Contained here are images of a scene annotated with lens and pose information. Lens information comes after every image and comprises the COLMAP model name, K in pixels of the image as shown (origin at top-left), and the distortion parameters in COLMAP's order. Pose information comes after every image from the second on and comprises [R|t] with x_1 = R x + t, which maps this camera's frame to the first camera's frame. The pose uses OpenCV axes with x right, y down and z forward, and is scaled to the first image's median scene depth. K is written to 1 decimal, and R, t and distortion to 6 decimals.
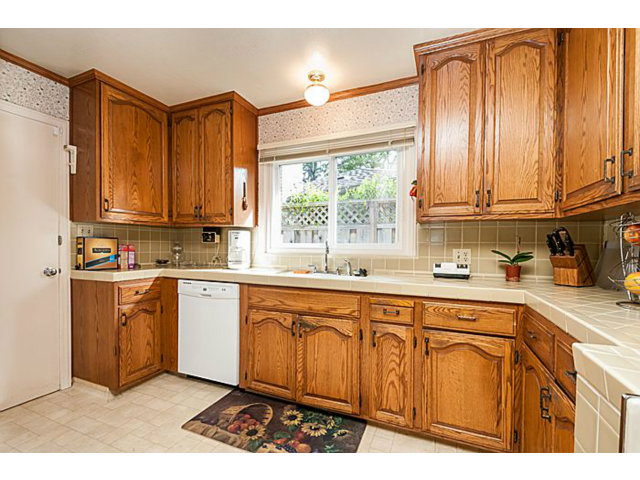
lens RADIAL K [[289.1, 0, 321.1], [0, 289.1, 244.6], [0, 0, 1]] dist [0.001197, -0.000200]
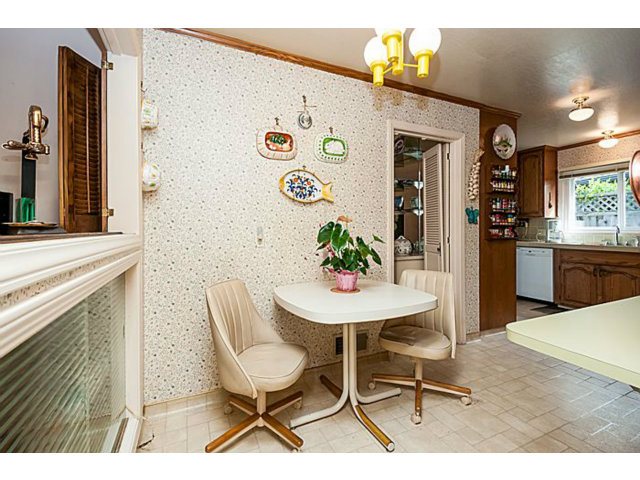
lens RADIAL K [[289.1, 0, 332.6], [0, 289.1, 226.5], [0, 0, 1]] dist [0.001197, -0.000200]
pose [[0.743639, -0.012229, -0.668470, -0.072364], [0.008905, 0.999925, -0.008387, -0.007321], [0.668523, 0.000284, 0.743692, -1.103258]]
